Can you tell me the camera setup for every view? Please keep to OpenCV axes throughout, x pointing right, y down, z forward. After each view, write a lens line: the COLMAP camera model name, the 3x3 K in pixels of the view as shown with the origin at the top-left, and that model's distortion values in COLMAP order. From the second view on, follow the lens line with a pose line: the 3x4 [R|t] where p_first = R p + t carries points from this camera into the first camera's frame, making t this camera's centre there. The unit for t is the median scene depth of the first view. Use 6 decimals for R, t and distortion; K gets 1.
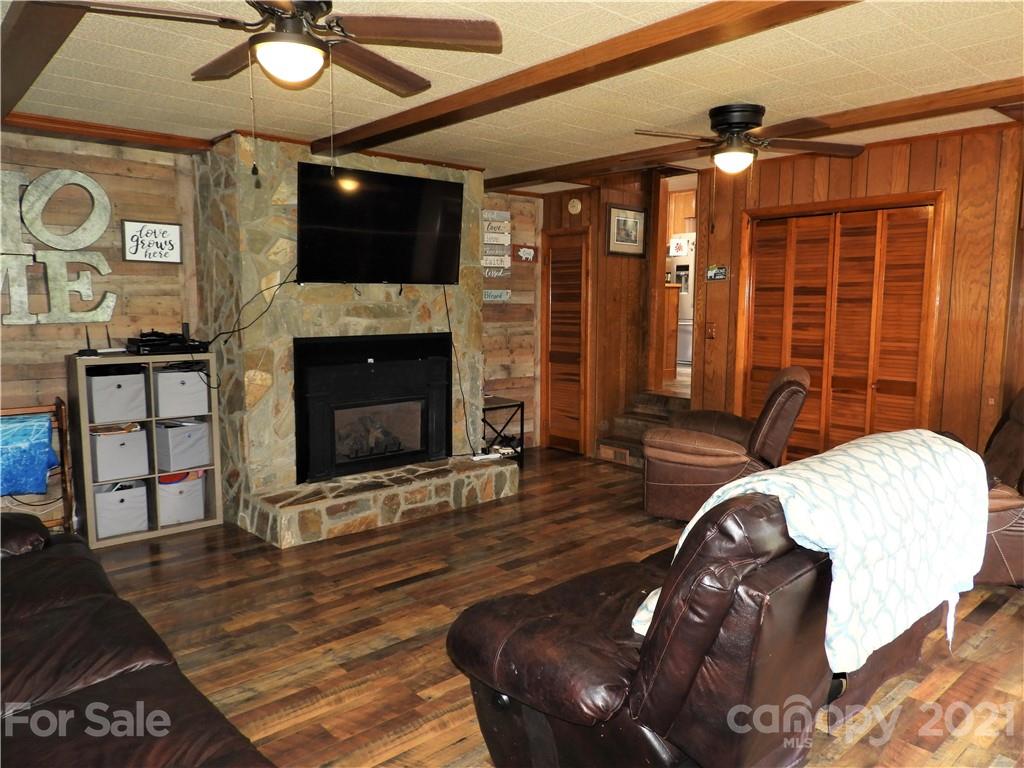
lens RADIAL K [[725.2, 0, 511.3], [0, 725.2, 384.2], [0, 0, 1]] dist [0.007223, -0.007613]
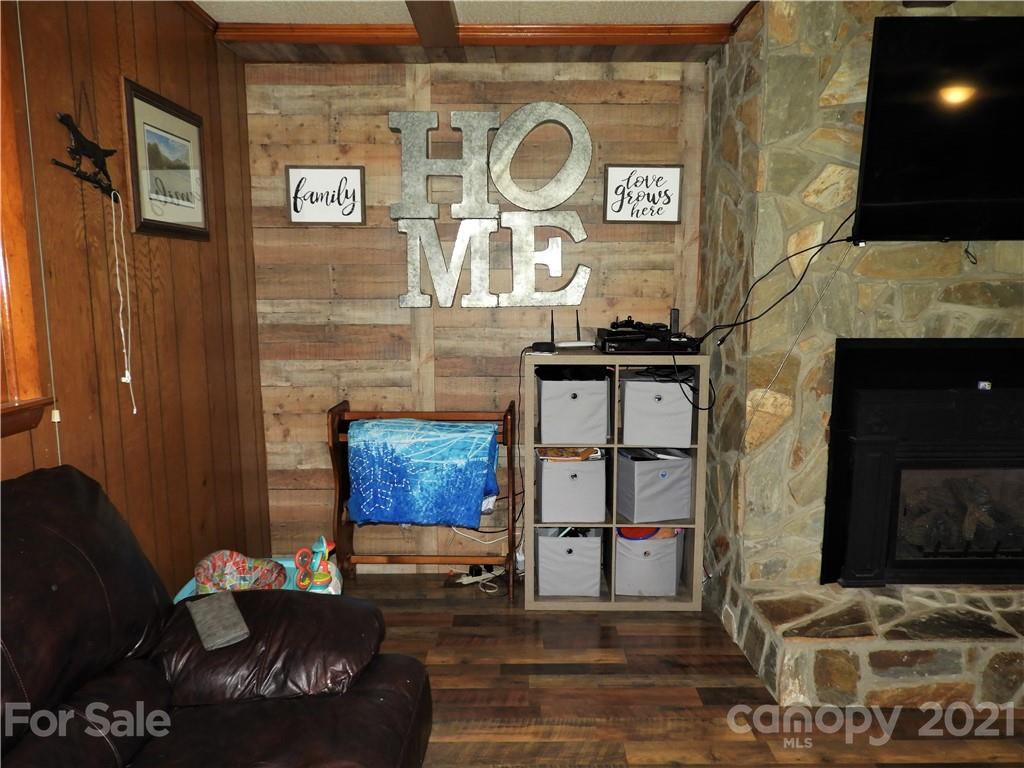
lens RADIAL K [[725.2, 0, 510.4], [0, 725.2, 380.5], [0, 0, 1]] dist [0.007223, -0.007613]
pose [[0.747761, 0.084511, -0.658567, -0.113475], [-0.074821, 0.996274, 0.042894, -0.036453], [0.659739, 0.017200, 0.751298, 0.403126]]
